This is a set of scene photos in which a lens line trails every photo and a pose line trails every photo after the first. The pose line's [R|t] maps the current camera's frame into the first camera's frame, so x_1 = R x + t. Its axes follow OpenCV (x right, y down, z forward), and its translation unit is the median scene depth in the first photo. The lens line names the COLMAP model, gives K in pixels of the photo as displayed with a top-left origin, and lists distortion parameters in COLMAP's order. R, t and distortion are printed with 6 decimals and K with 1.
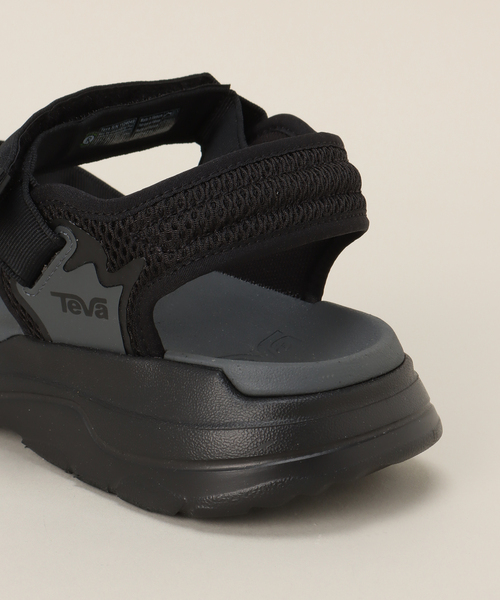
lens RADIAL K [[1601.6, 0, 250.0], [0, 1601.6, 300.0], [0, 0, 1]] dist [0.035201, 0.037112]
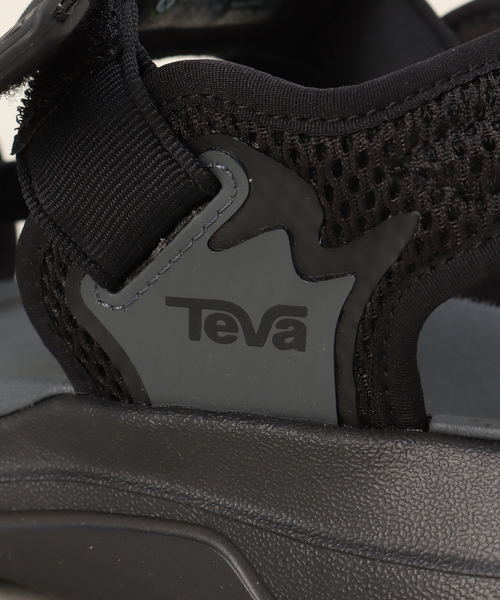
lens RADIAL K [[1601.6, 0, 250.0], [0, 1601.6, 300.0], [0, 0, 1]] dist [0.035201, 0.037112]
pose [[0.977884, 0.001165, 0.209143, -0.204298], [0.013563, 0.997526, -0.068977, 0.029498], [-0.208706, 0.070288, 0.975449, 0.543276]]
